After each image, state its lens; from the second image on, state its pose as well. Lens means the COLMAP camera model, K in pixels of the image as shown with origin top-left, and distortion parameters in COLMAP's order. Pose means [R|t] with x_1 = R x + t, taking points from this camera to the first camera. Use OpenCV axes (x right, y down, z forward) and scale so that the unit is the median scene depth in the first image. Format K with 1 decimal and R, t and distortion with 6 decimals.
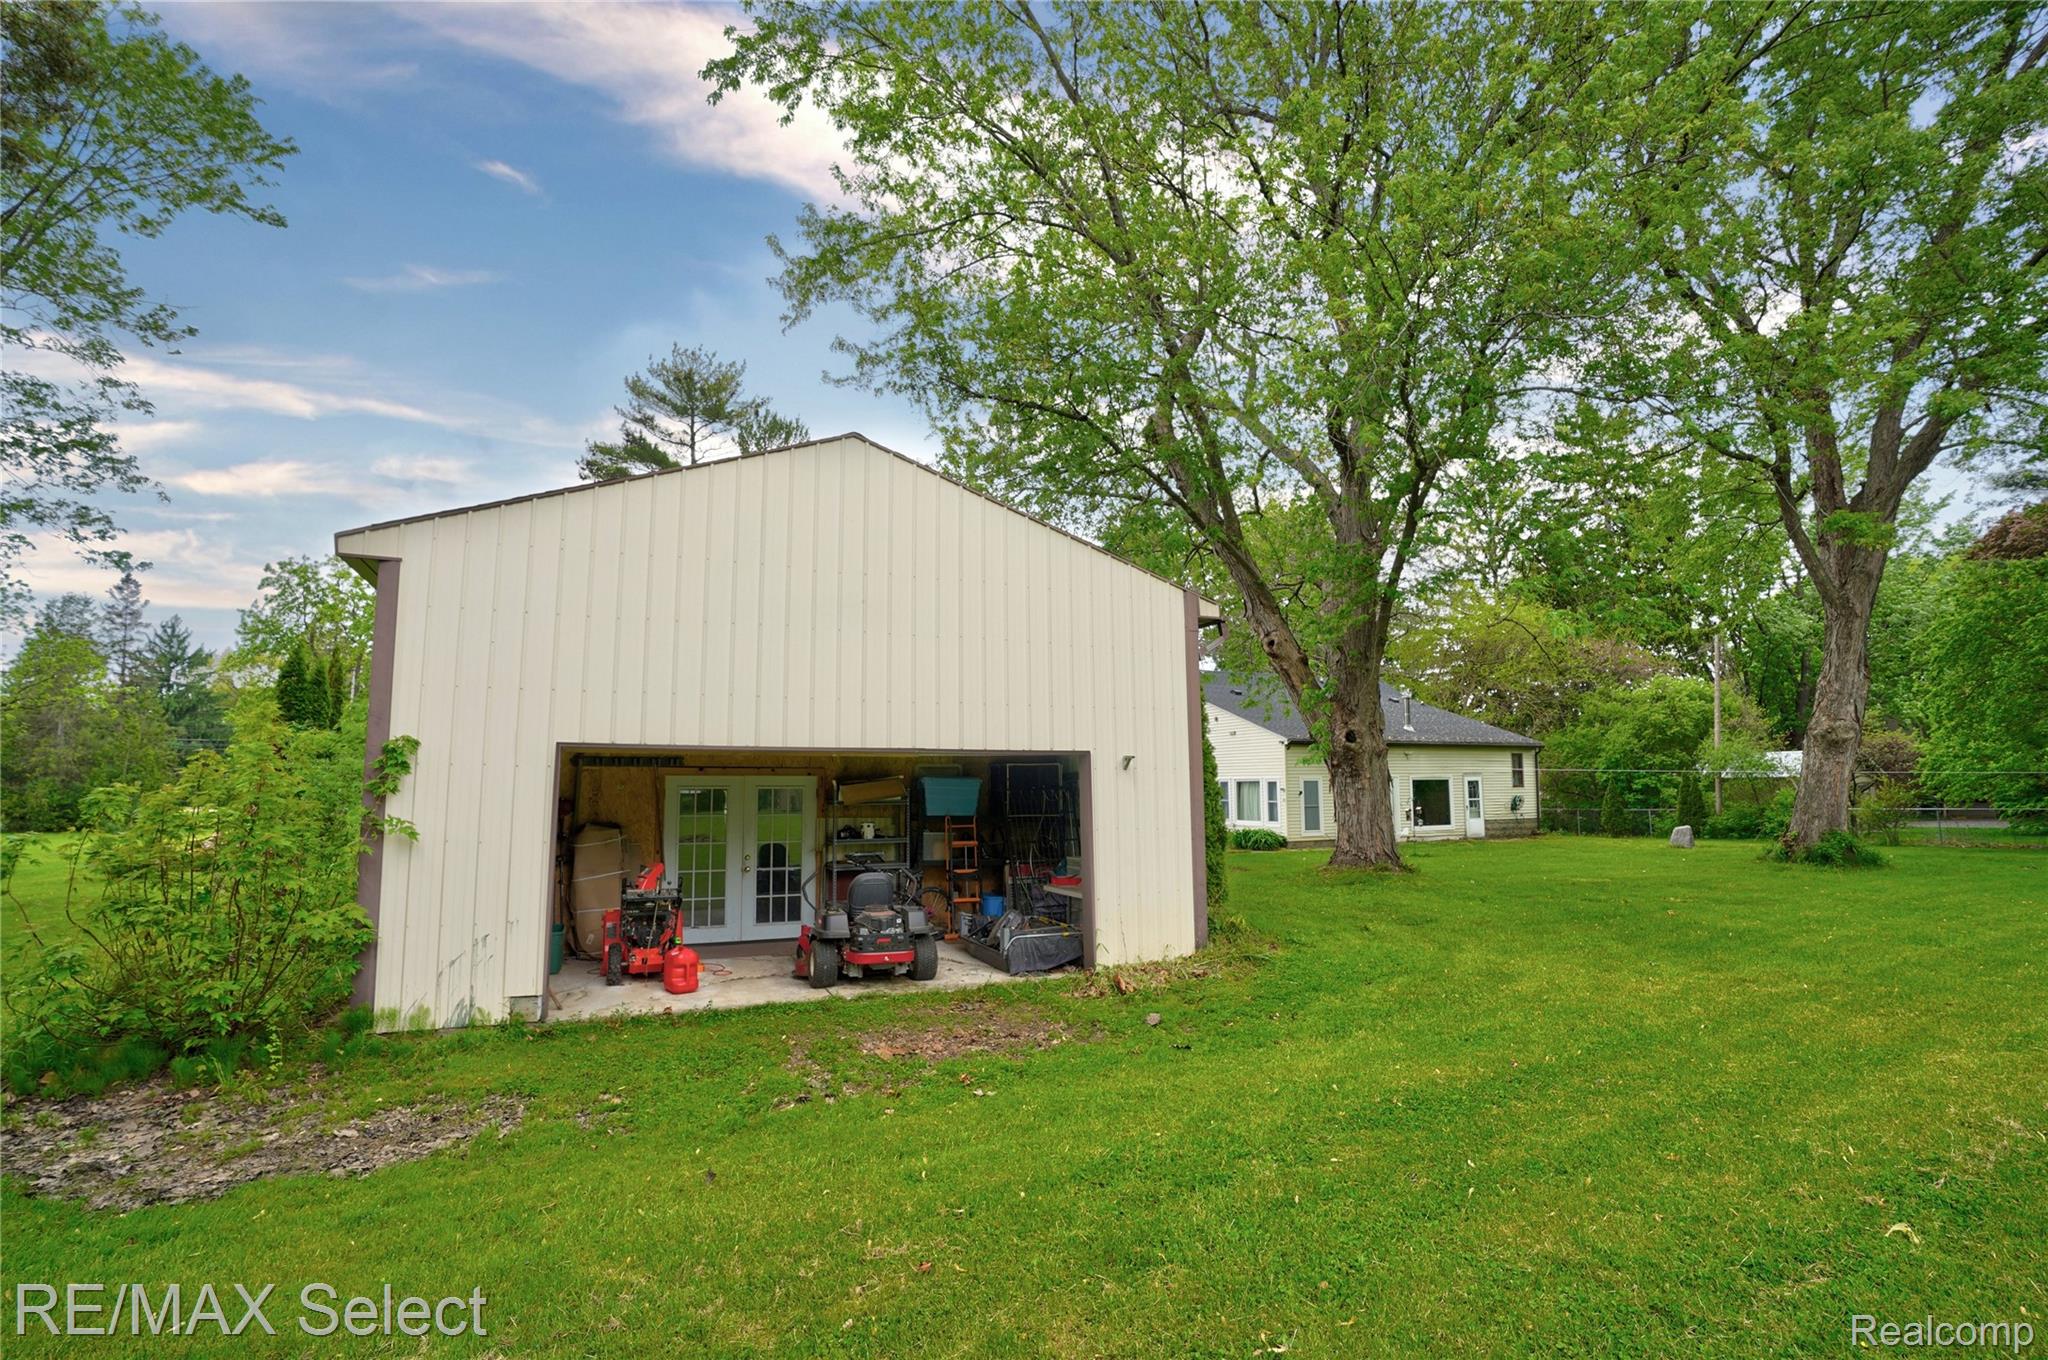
lens RADIAL K [[957.0, 0, 1017.1], [0, 957.0, 678.6], [0, 0, 1]] dist [-0.069086, 0.026653]
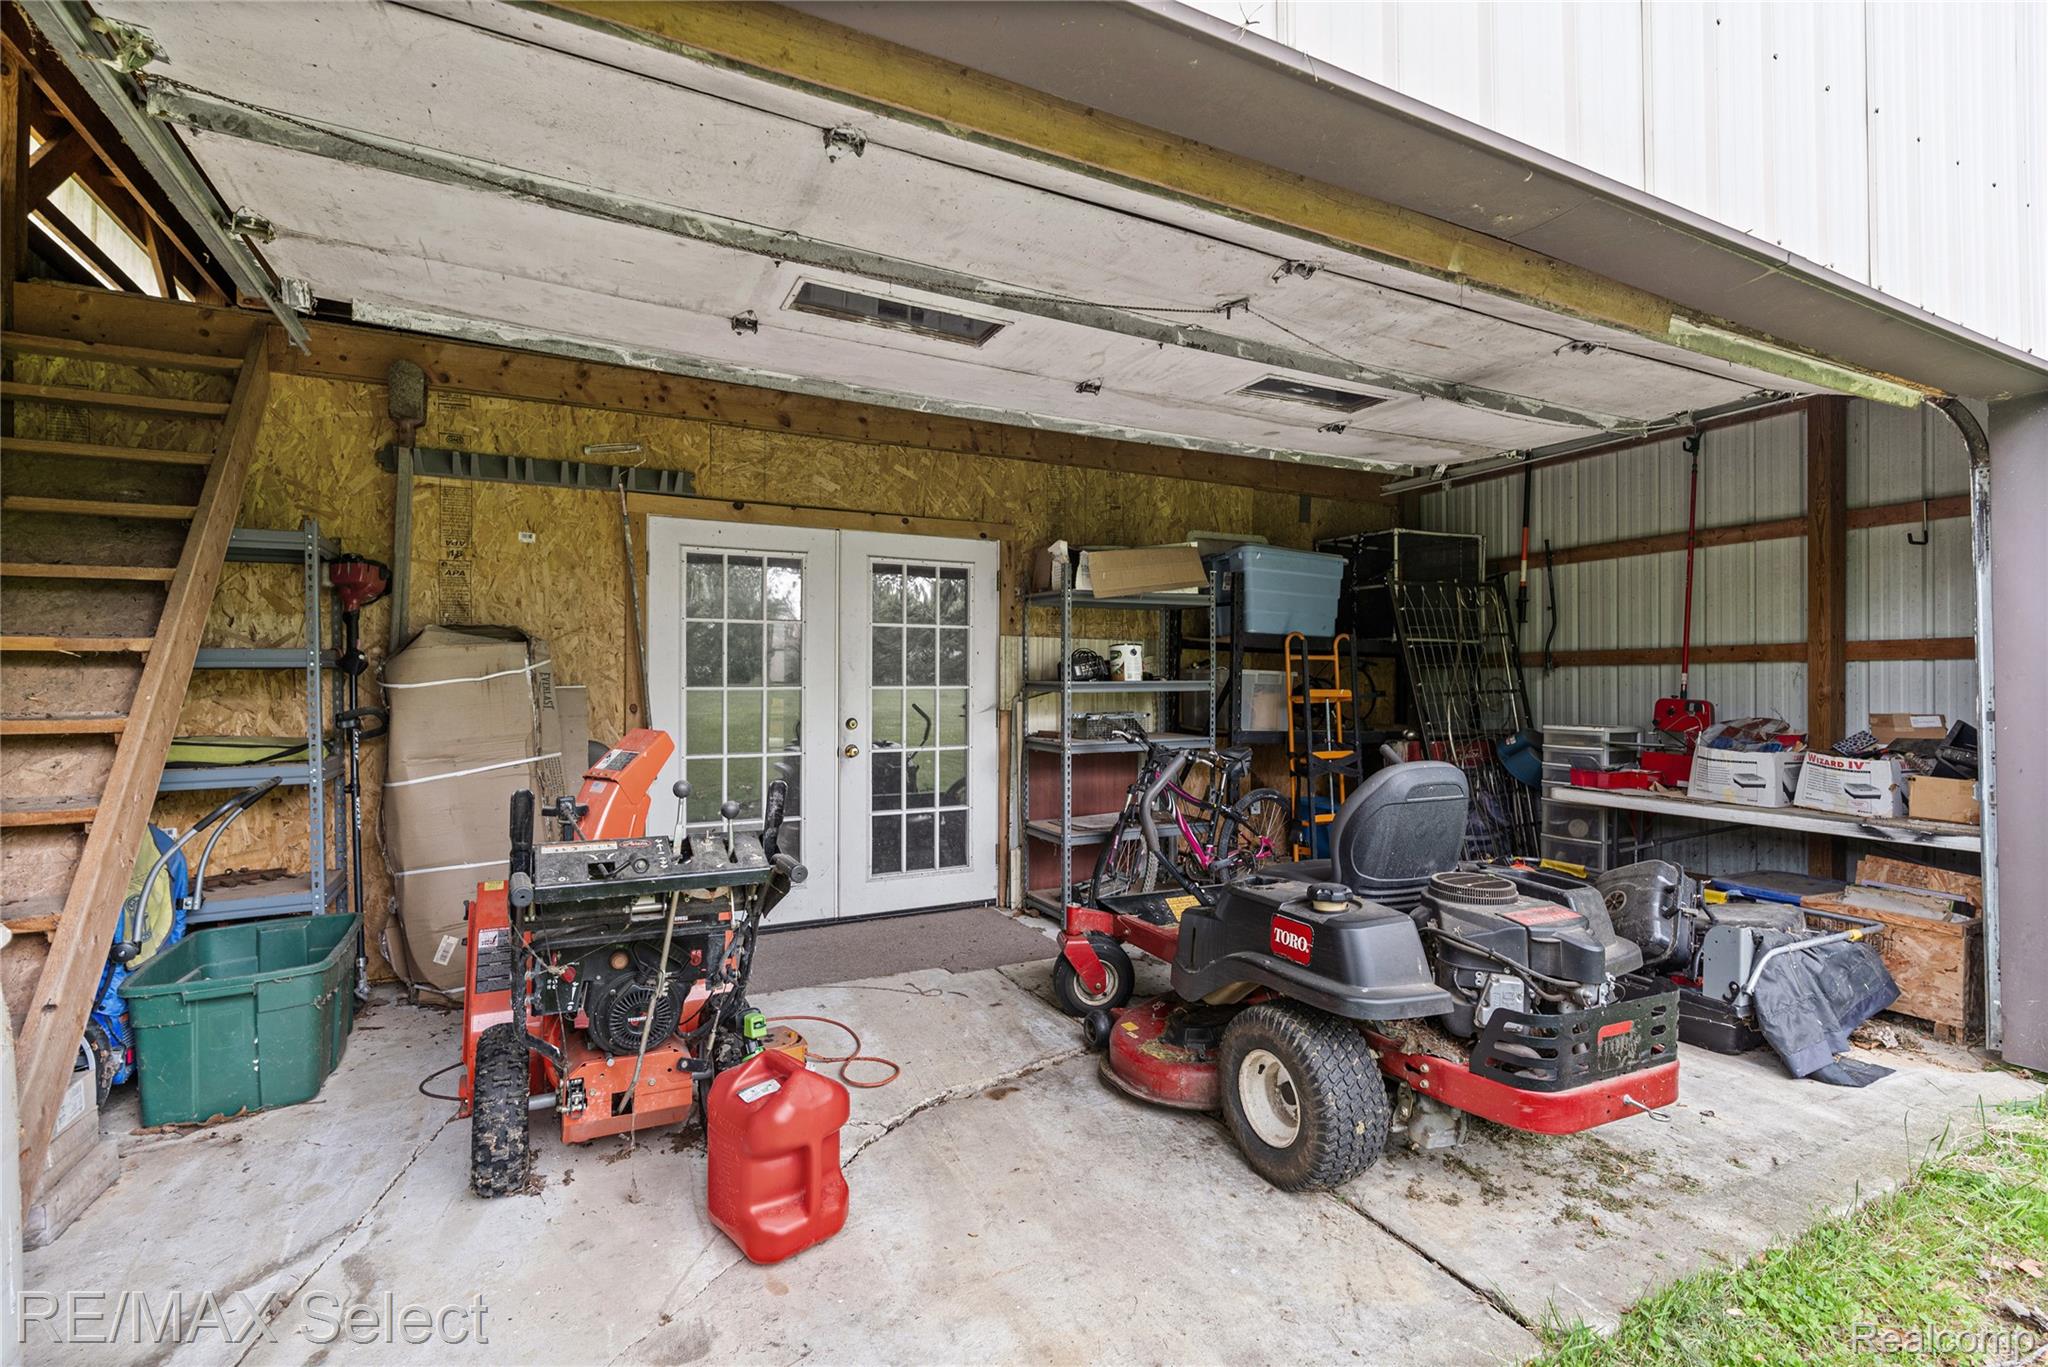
lens RADIAL K [[933.4, 0, 1018.4], [0, 933.4, 673.9], [0, 0, 1]] dist [-0.025442, -0.000271]
pose [[0.997713, 0.011387, 0.066626, -0.237646], [-0.019043, 0.993133, 0.115433, 0.117669], [-0.064854, -0.116438, 0.991078, 0.588356]]
